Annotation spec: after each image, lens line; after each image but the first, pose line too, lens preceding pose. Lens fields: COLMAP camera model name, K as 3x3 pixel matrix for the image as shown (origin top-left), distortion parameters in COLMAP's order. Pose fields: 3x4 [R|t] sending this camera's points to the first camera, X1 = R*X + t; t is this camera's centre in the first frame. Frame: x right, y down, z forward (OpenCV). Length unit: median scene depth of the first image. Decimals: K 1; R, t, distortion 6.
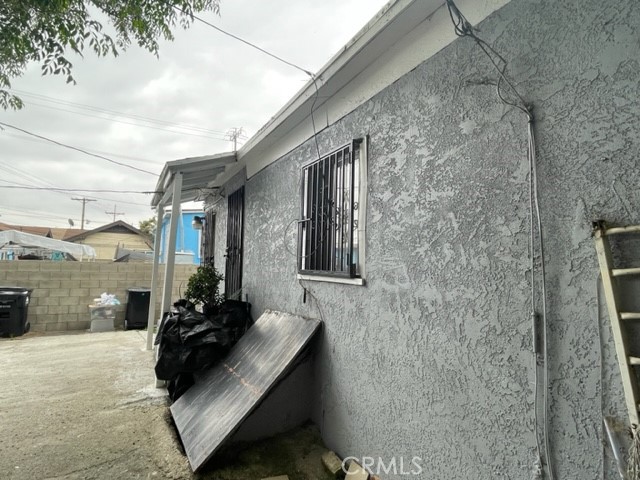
lens RADIAL K [[346.0, 0, 317.4], [0, 346.0, 243.7], [0, 0, 1]] dist [-0.001463, -0.000176]
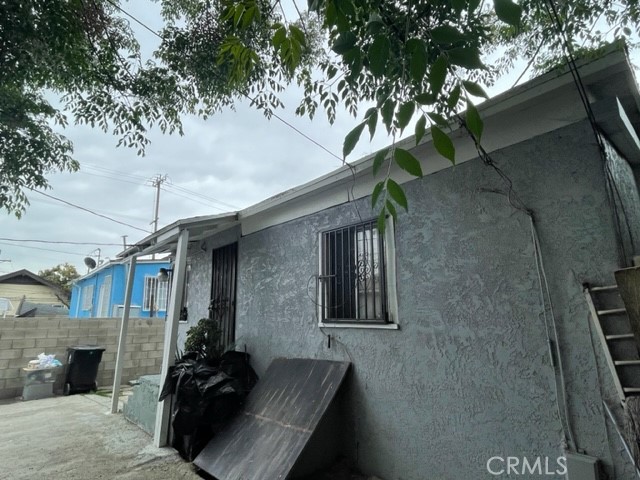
lens RADIAL K [[346.0, 0, 317.4], [0, 346.0, 243.7], [0, 0, 1]] dist [-0.001463, -0.000176]
pose [[0.973721, 0.021681, 0.226711, -0.441139], [0.010659, 0.990029, -0.140457, -0.015277], [-0.227495, 0.139182, 0.963781, -0.197333]]
